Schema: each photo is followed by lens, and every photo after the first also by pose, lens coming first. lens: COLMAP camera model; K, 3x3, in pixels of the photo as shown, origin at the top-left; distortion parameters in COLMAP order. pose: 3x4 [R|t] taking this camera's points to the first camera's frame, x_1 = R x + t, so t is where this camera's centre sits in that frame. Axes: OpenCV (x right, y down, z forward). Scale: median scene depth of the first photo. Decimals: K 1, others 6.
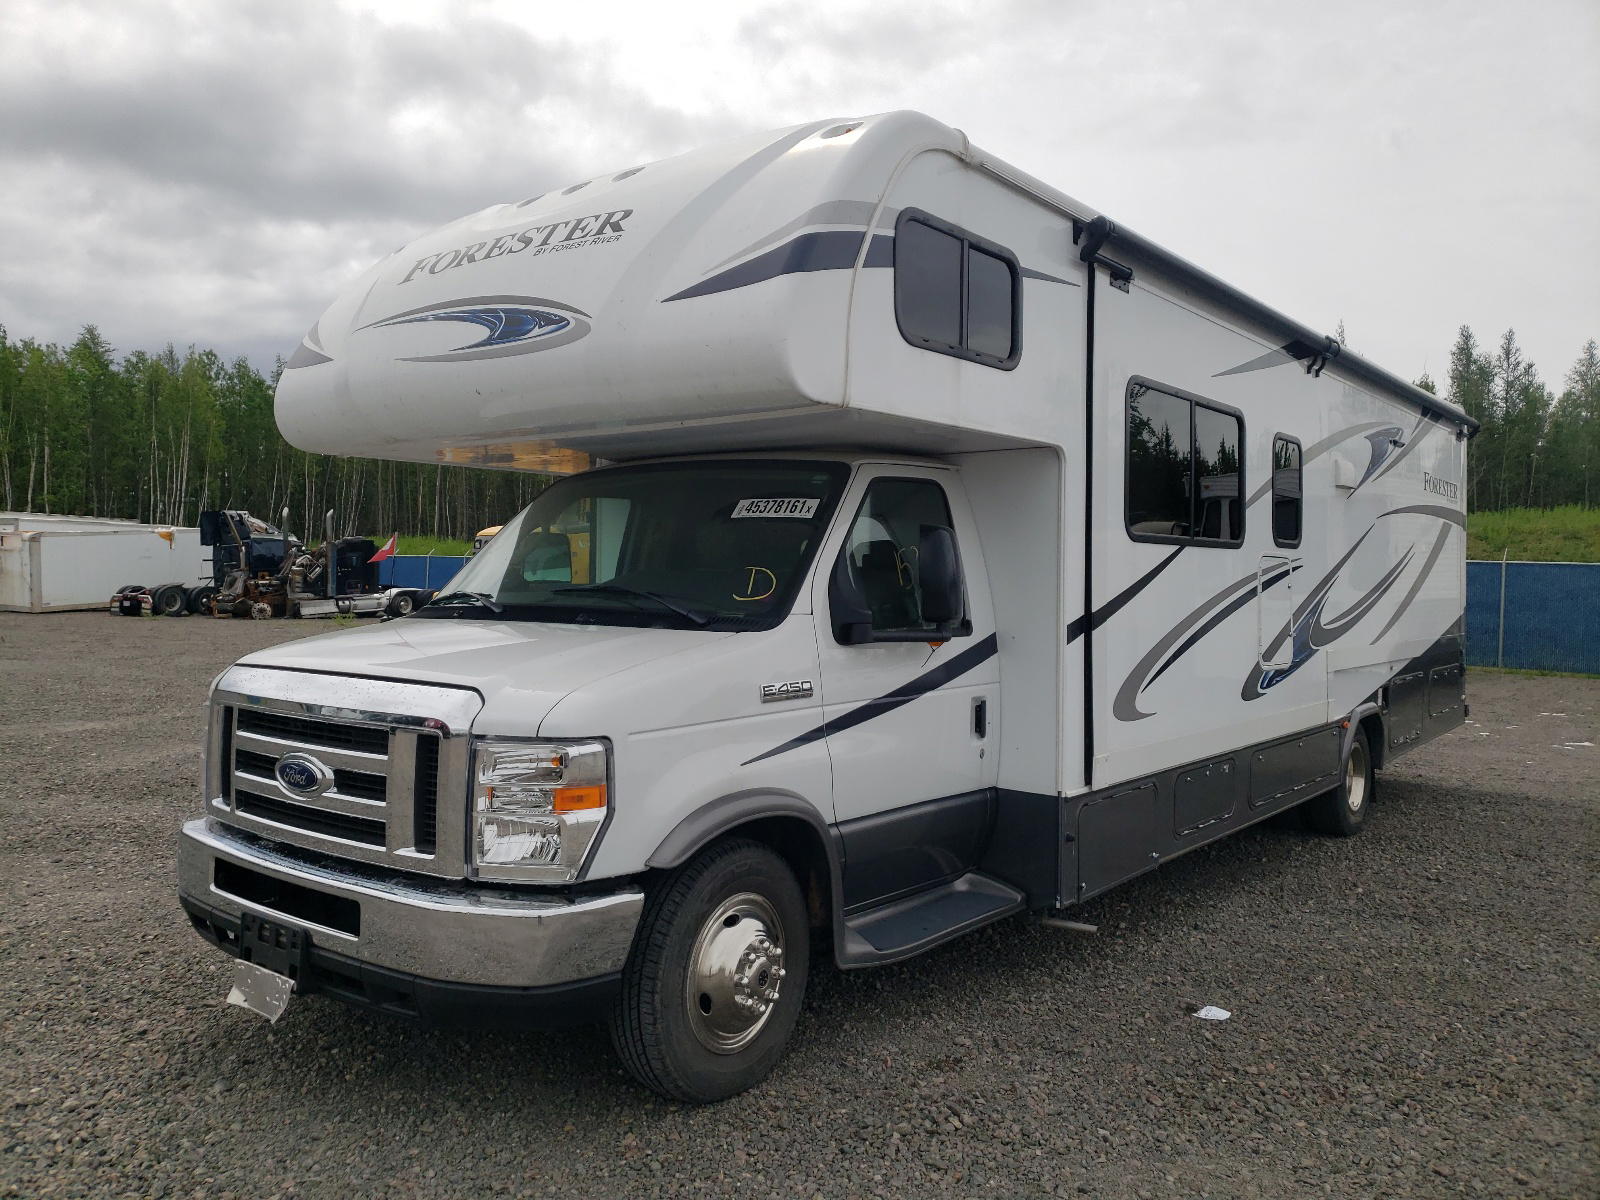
lens RADIAL K [[1259.0, 0, 805.7], [0, 1259.0, 584.4], [0, 0, 1]] dist [0.010176, -0.003242]
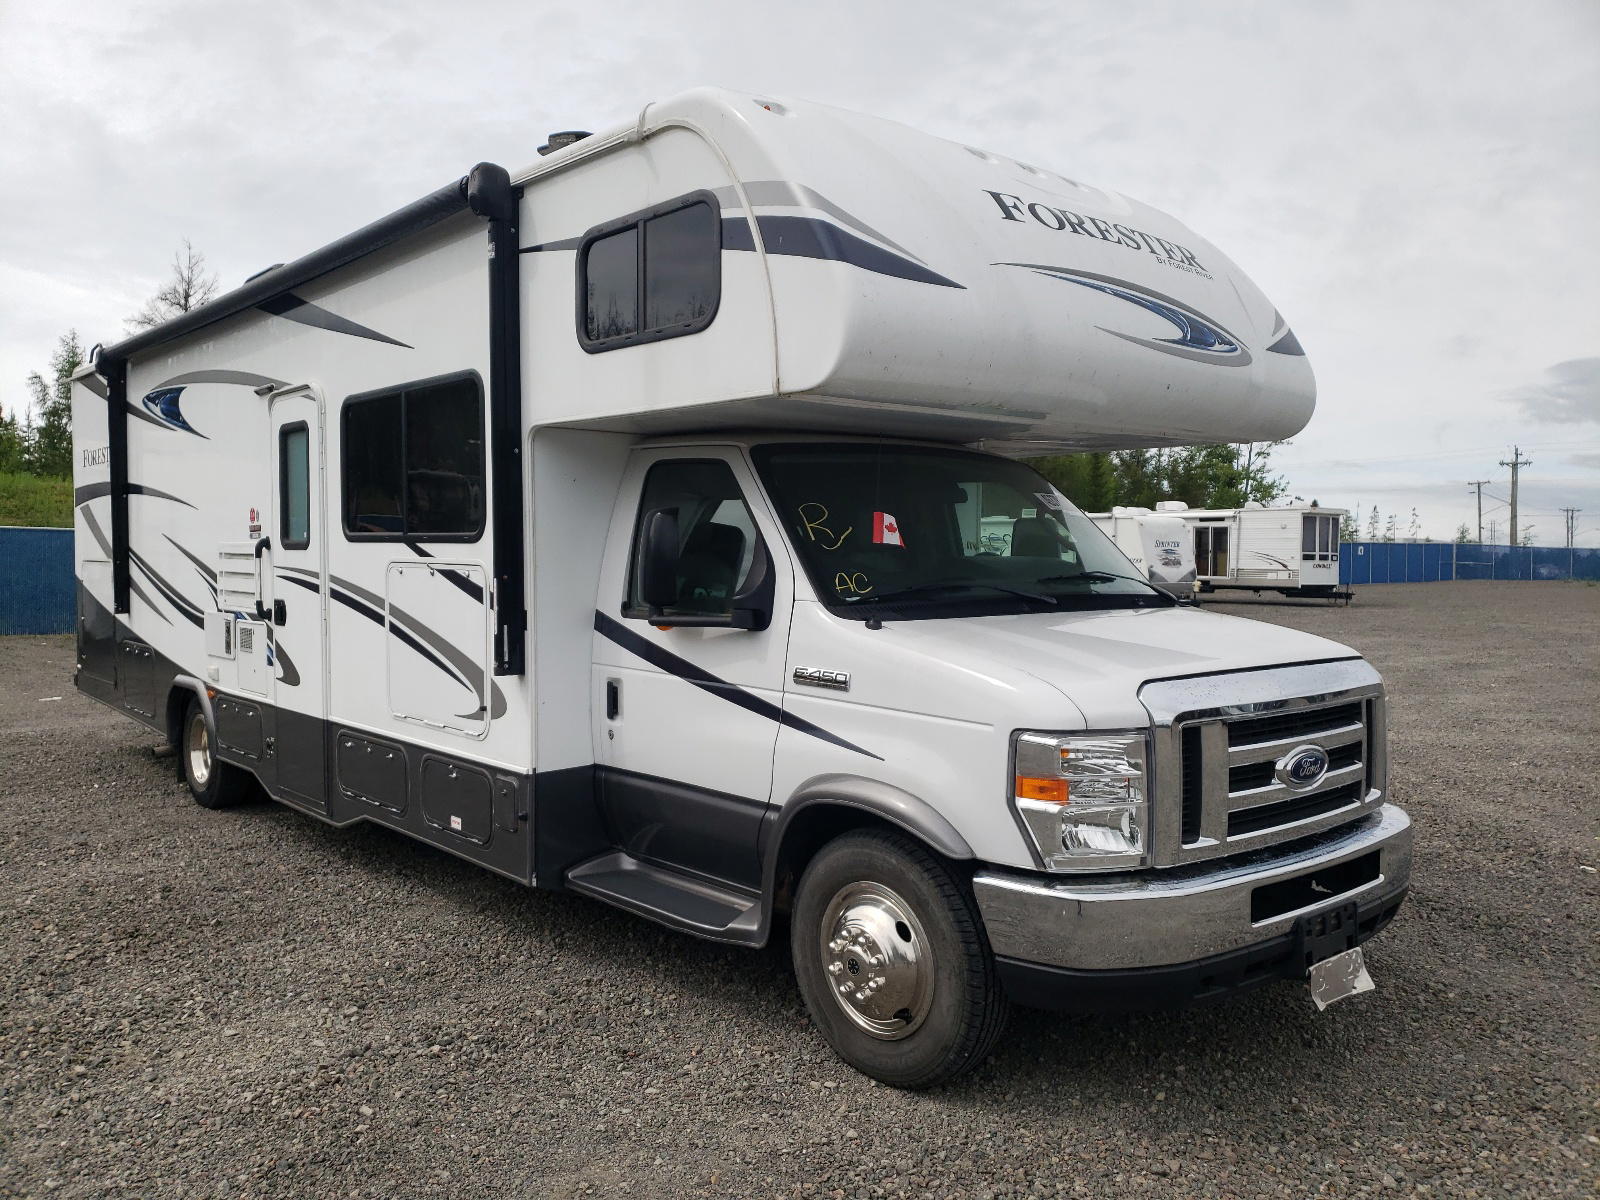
lens RADIAL K [[1259.0, 0, 806.1], [0, 1259.0, 606.3], [0, 0, 1]] dist [0.010176, -0.003242]
pose [[0.176852, -0.052990, 0.982810, -1.359671], [0.009398, 0.998595, 0.052150, -0.031273], [-0.984193, 0.000014, 0.177101, 1.133150]]
